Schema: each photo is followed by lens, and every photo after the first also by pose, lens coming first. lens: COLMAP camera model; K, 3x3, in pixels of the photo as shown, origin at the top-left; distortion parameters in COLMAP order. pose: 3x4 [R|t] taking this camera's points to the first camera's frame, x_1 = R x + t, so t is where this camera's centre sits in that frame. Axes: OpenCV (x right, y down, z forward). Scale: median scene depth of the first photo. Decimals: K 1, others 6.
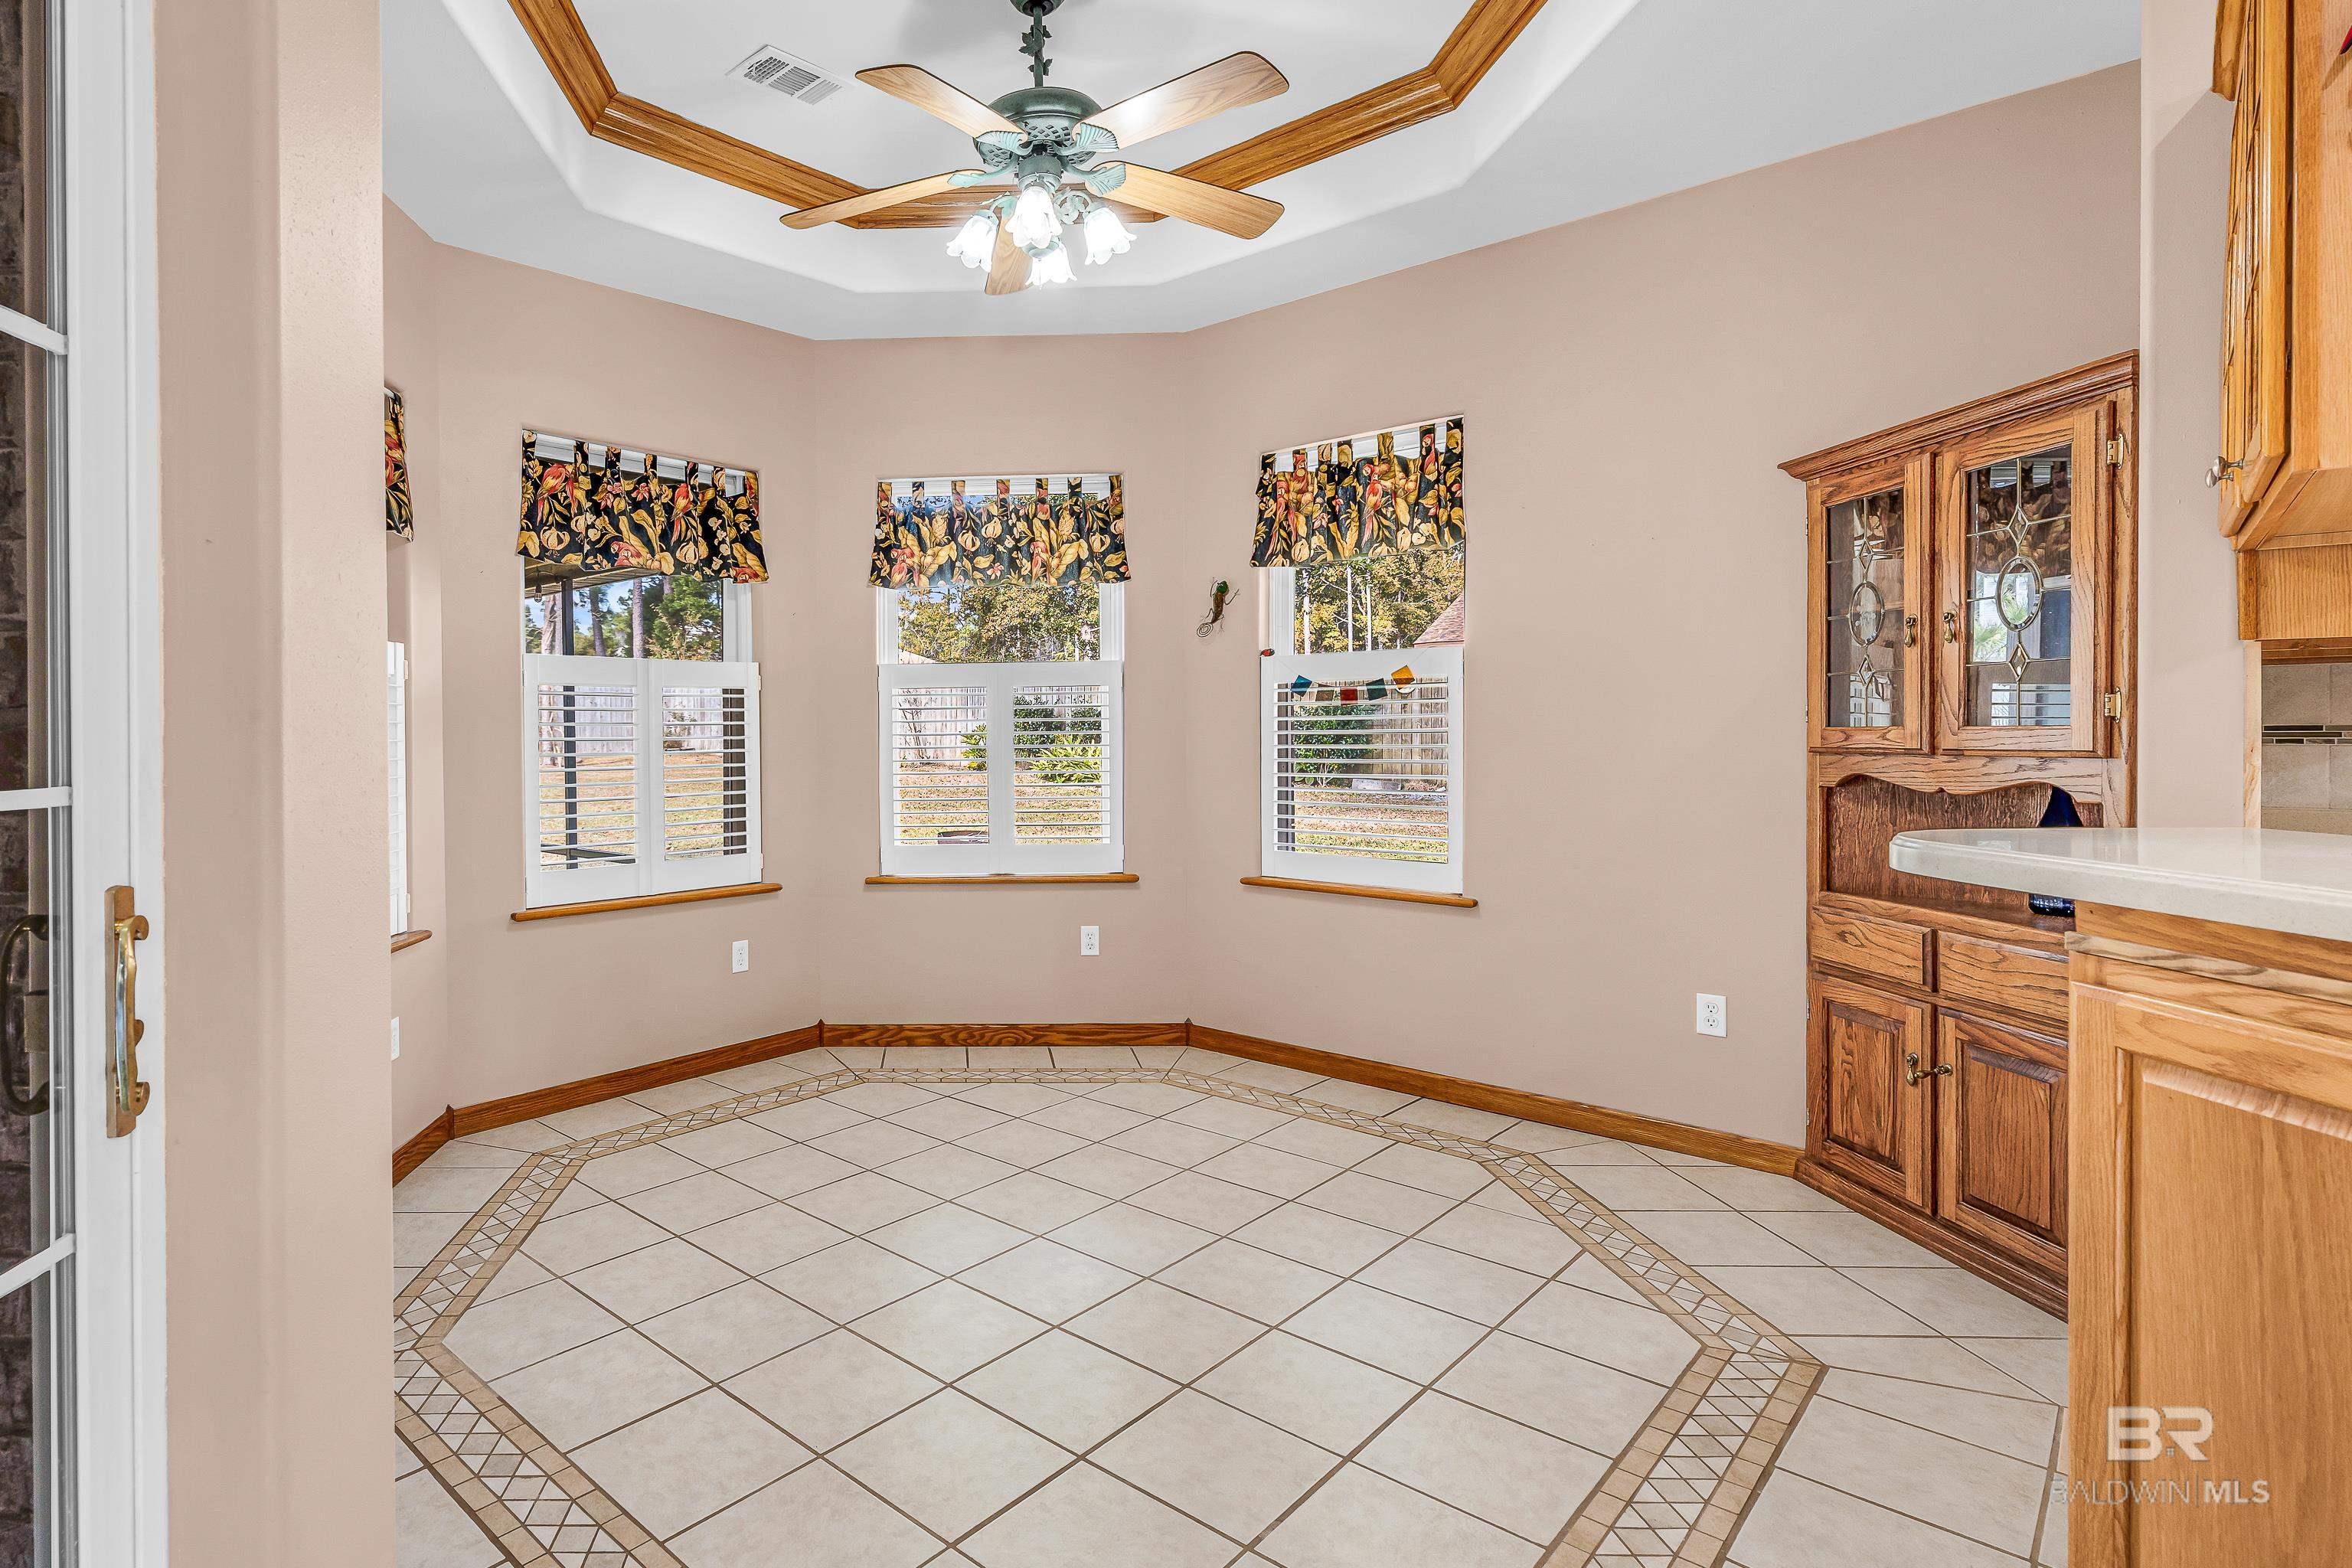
lens RADIAL K [[1231.3, 0, 948.2], [0, 1231.3, 737.3], [0, 0, 1]] dist [0.008420, 0.005316]
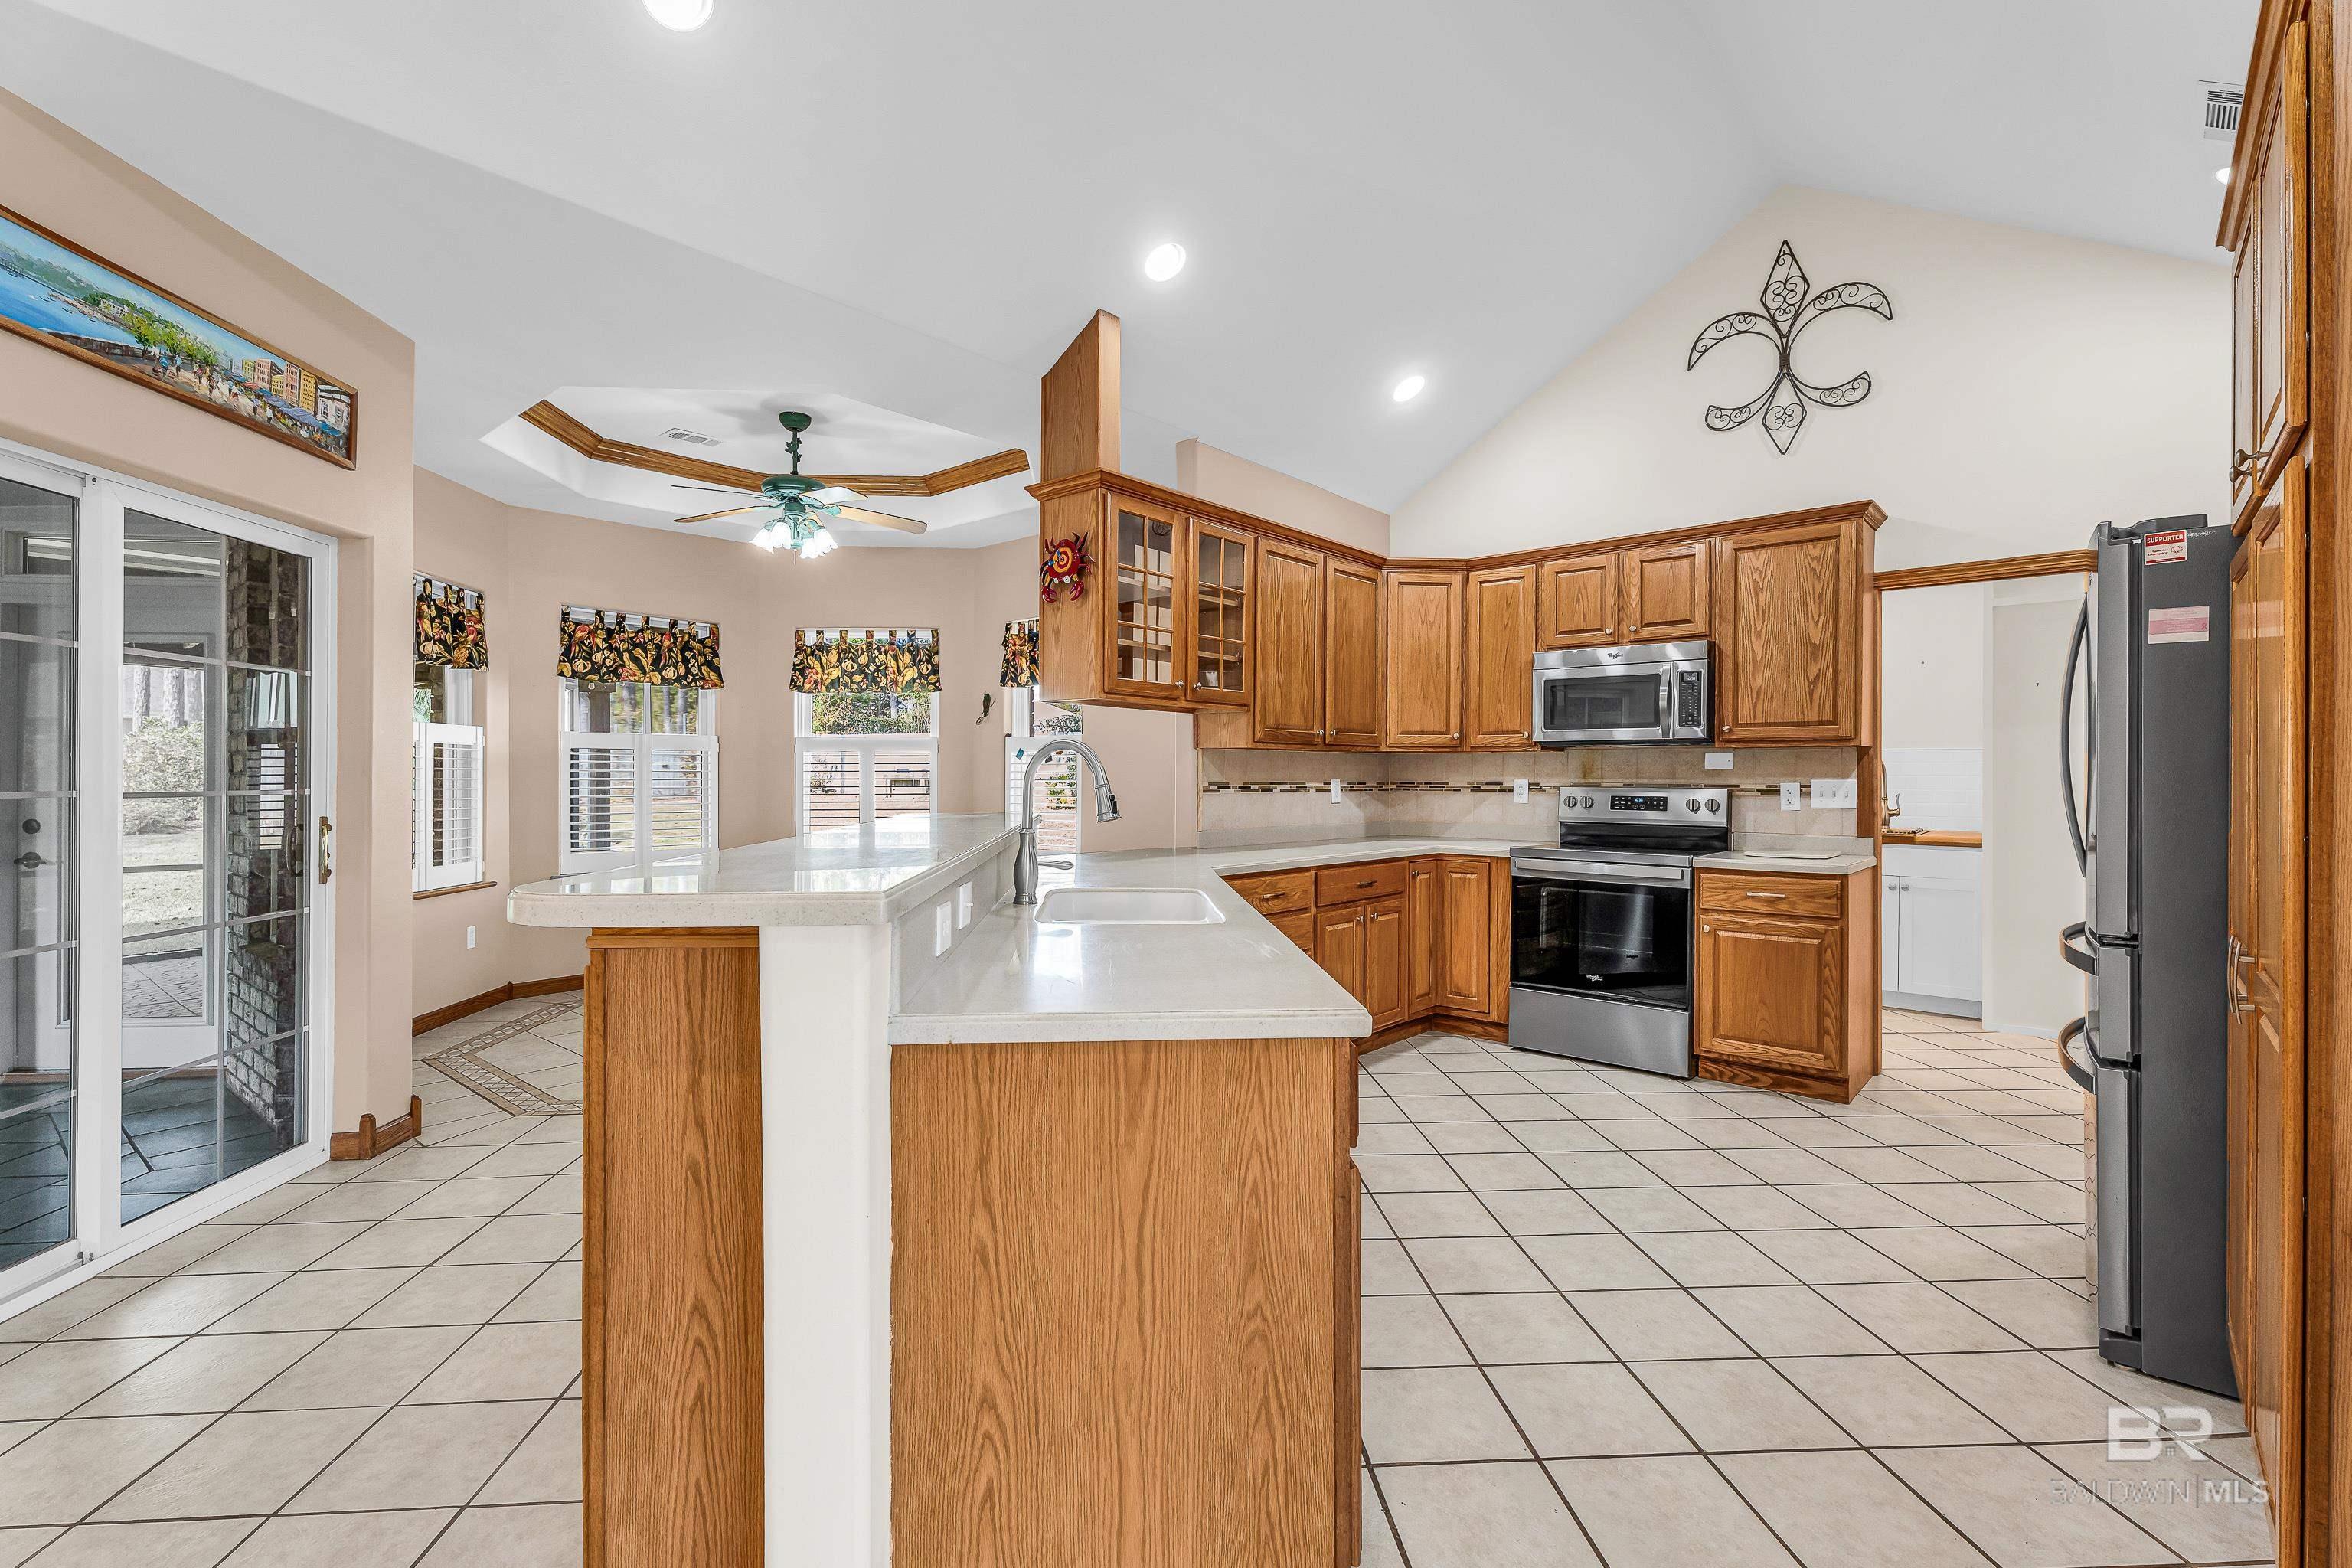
lens RADIAL K [[1064.5, 0, 1189.6], [0, 1064.5, 787.2], [0, 0, 1]] dist [0.004096, -0.000436]
pose [[0.995696, 0.011912, 0.091908, 0.378985], [-0.012315, 0.999917, 0.003819, -0.000568], [-0.091855, -0.004935, 0.995760, -0.566138]]
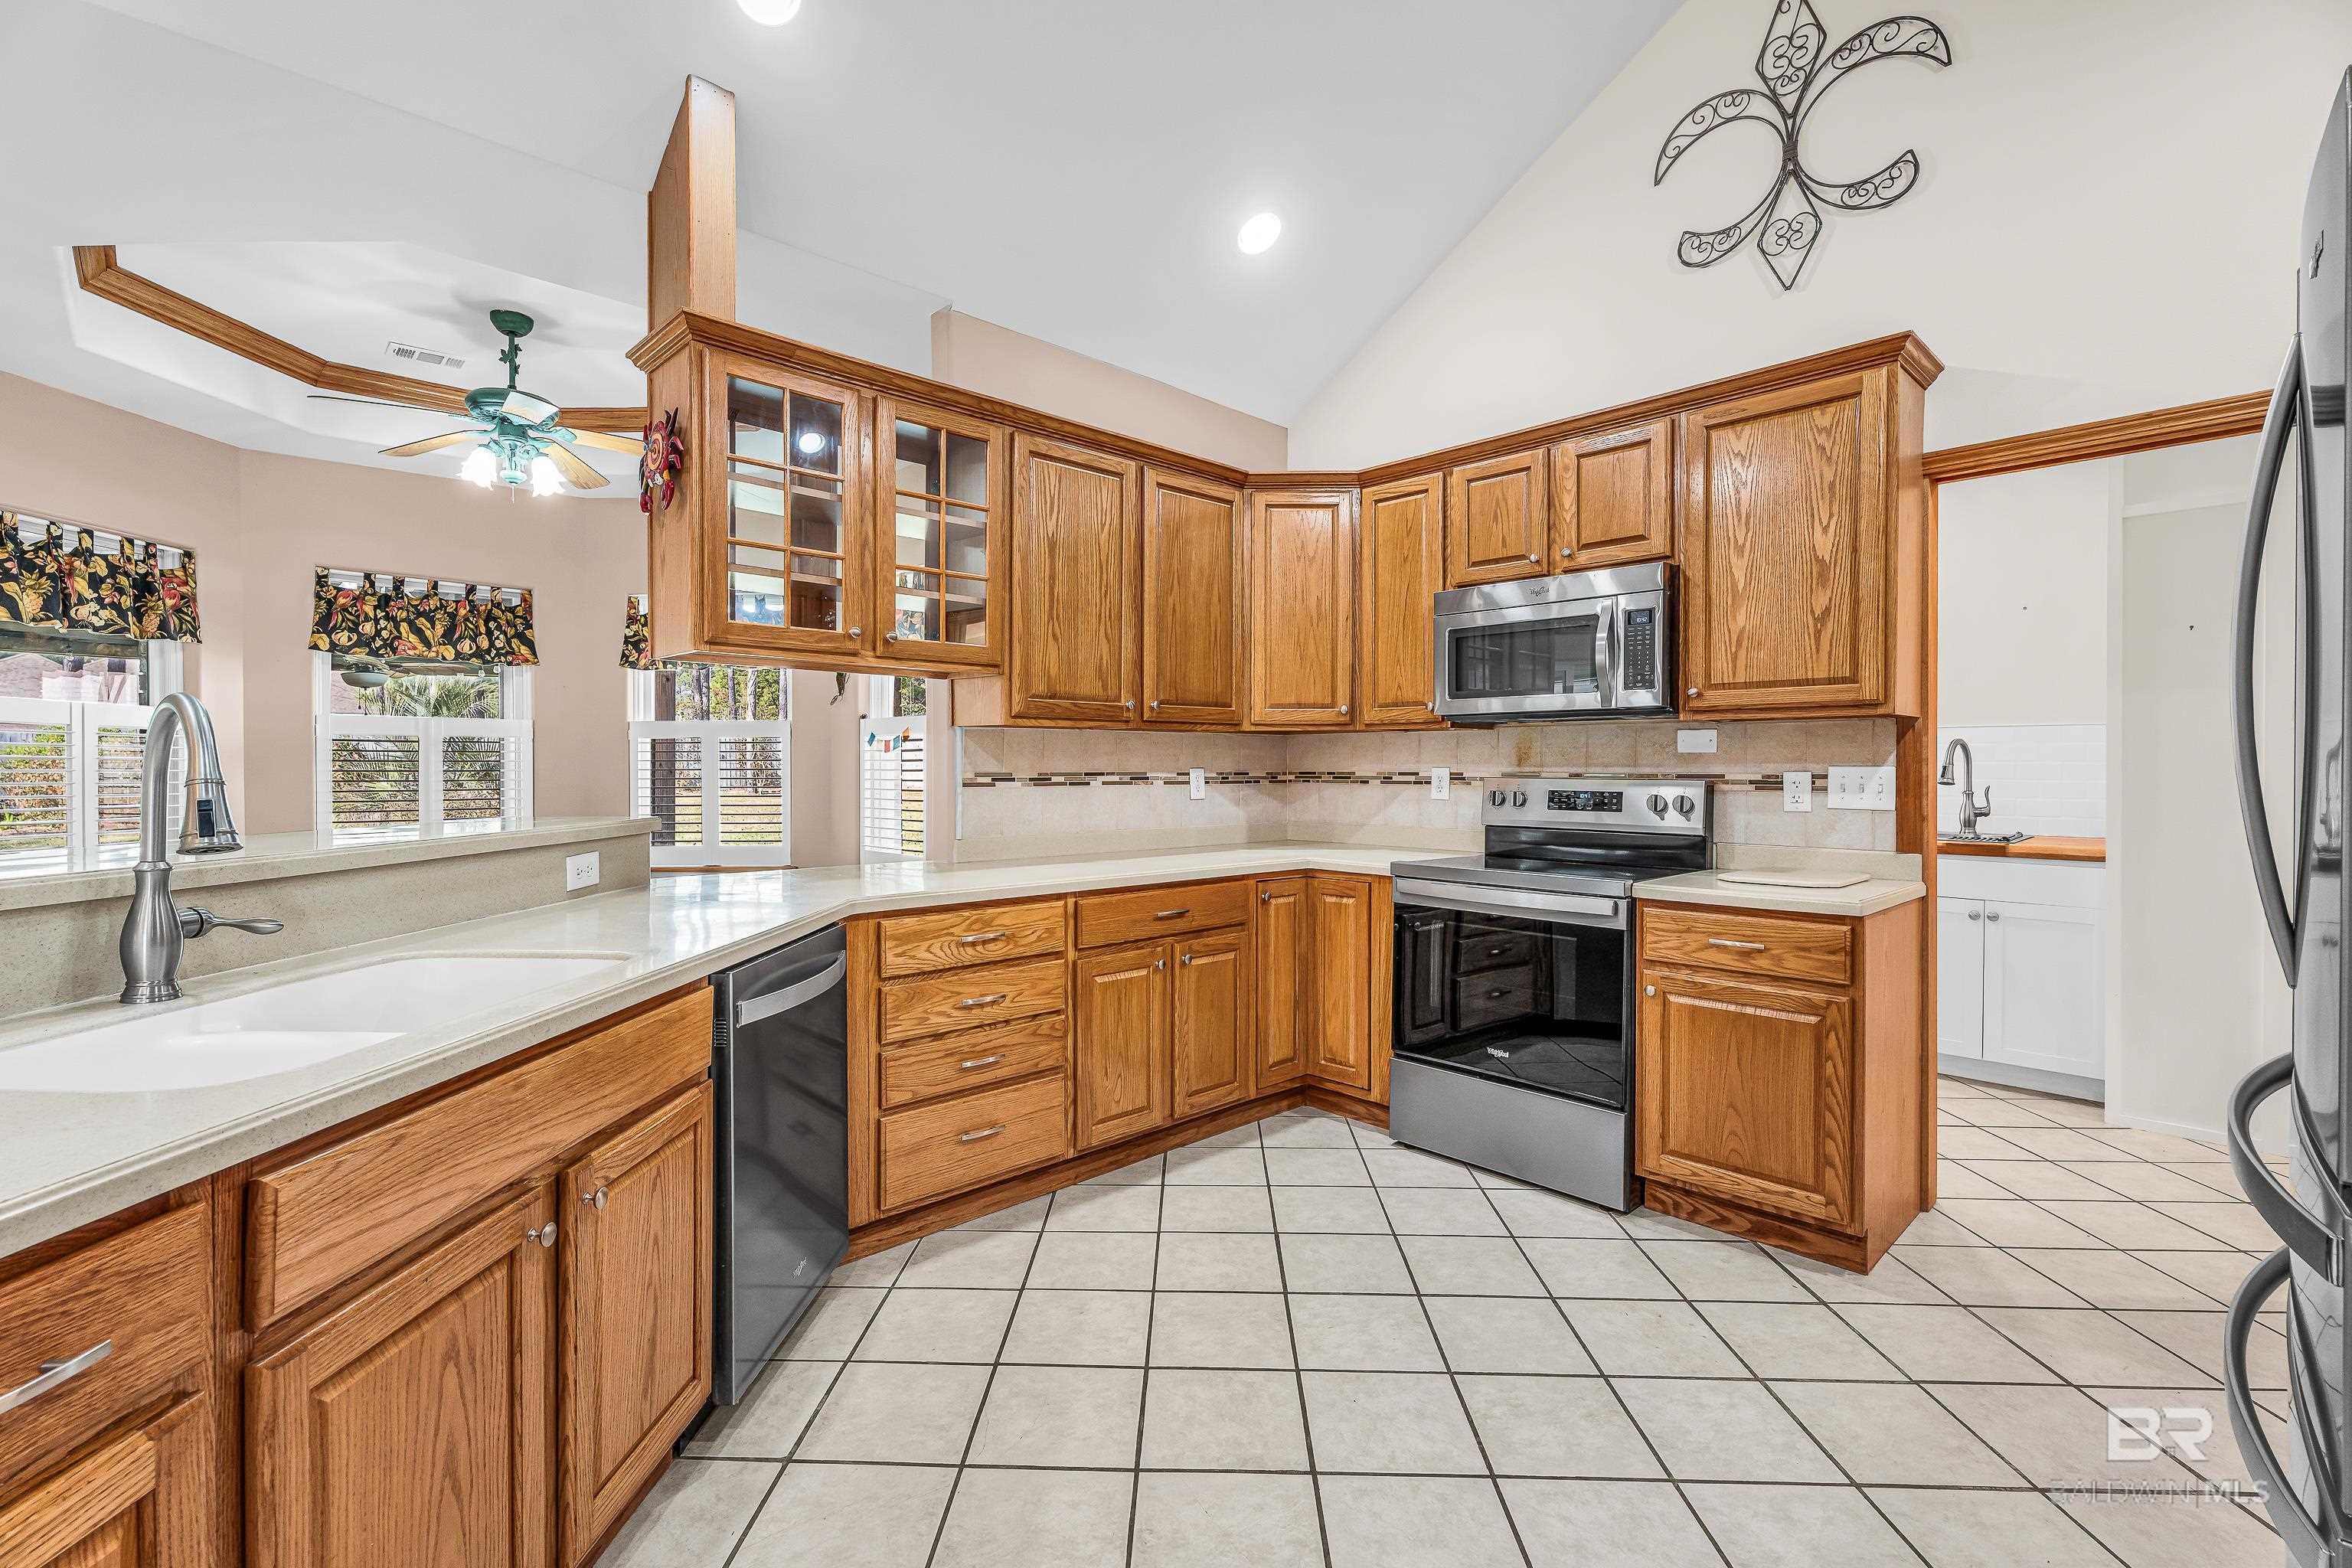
lens RADIAL K [[1064.5, 0, 1175.2], [0, 1064.5, 783.2], [0, 0, 1]] dist [0.004096, -0.000436]
pose [[0.999950, 0.009968, 0.000013, 0.640933], [-0.009968, 0.999899, 0.010143, -0.003430], [0.000089, -0.010143, 0.999949, -0.297462]]
